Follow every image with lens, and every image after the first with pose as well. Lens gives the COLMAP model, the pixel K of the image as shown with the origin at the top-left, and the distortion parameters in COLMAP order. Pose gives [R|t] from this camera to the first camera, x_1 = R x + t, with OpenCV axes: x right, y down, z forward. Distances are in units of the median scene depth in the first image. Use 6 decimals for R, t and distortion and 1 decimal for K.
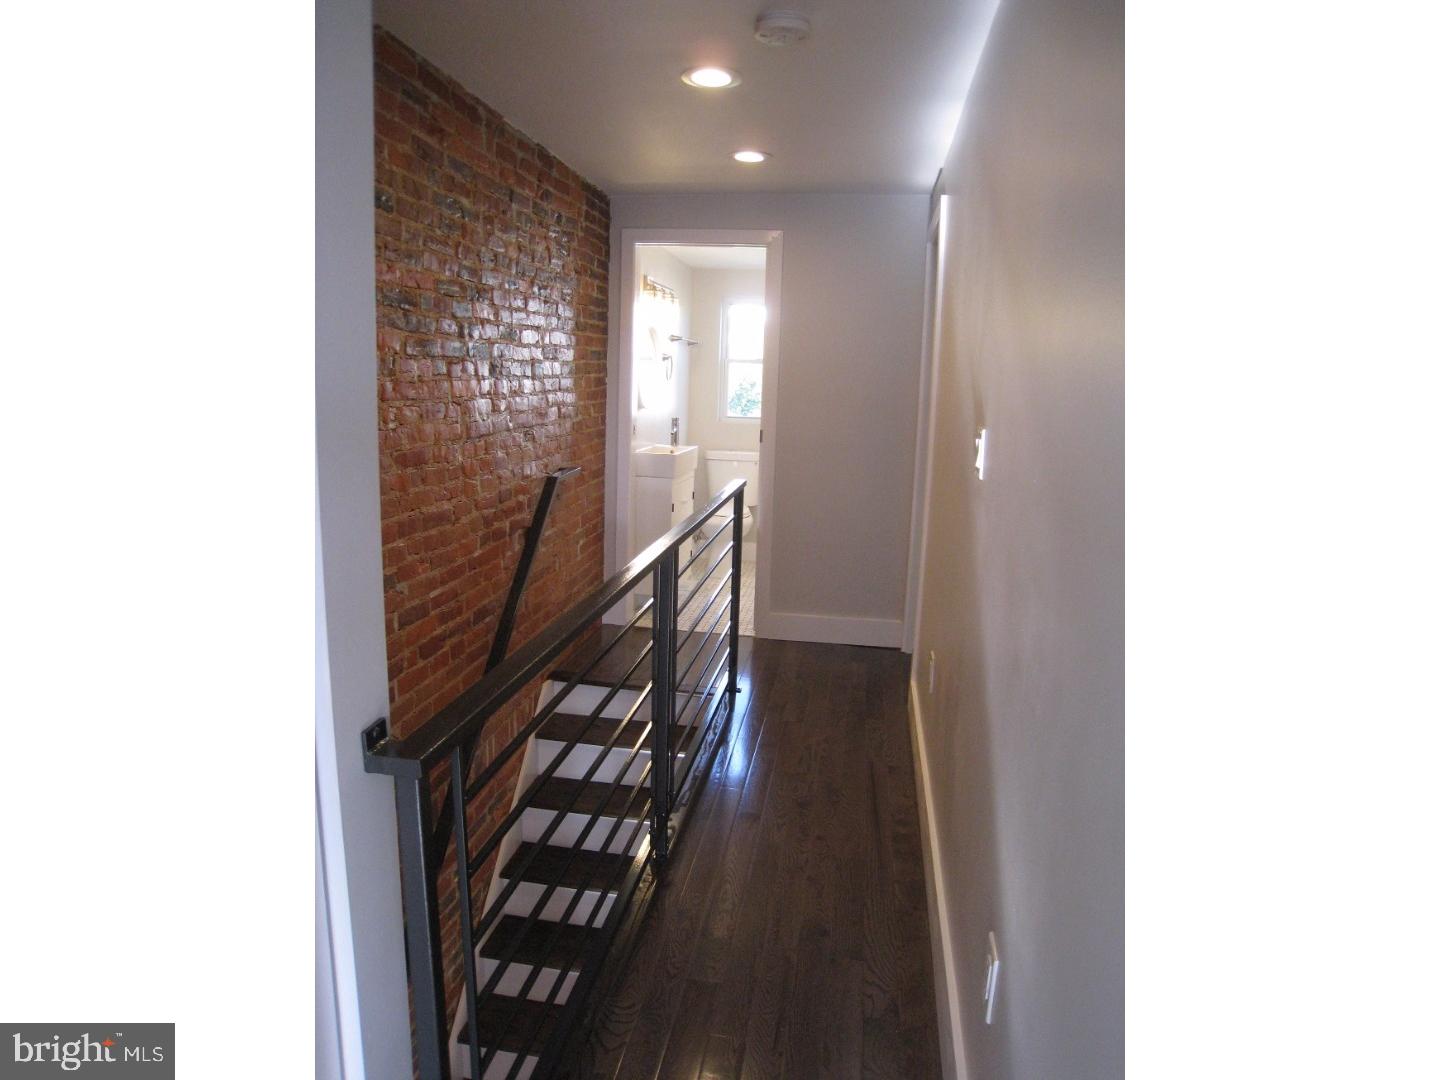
lens RADIAL K [[1194.6, 0, 720.0], [0, 1194.6, 540.0], [0, 0, 1]] dist [-0.173360, 0.120151]
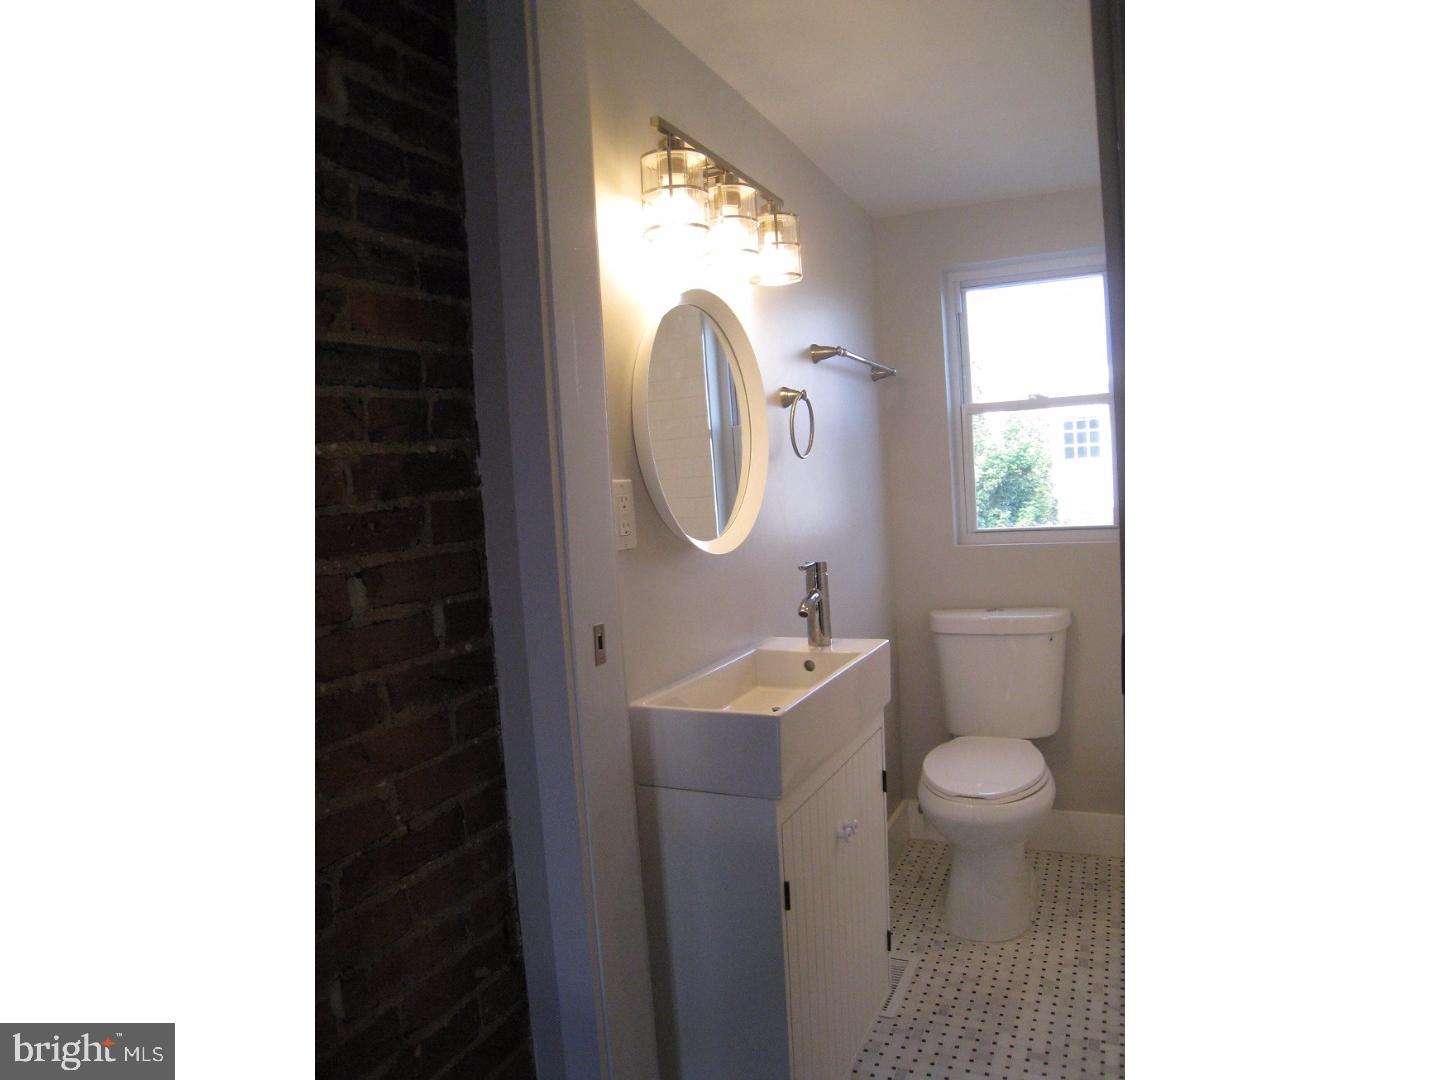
lens RADIAL K [[1194.6, 0, 720.0], [0, 1194.6, 540.0], [0, 0, 1]] dist [-0.173360, 0.120151]
pose [[0.972627, -0.072929, -0.220631, 0.012885], [0.053315, 0.994182, -0.093590, -0.082207], [0.226173, 0.079265, 0.970857, 0.687890]]
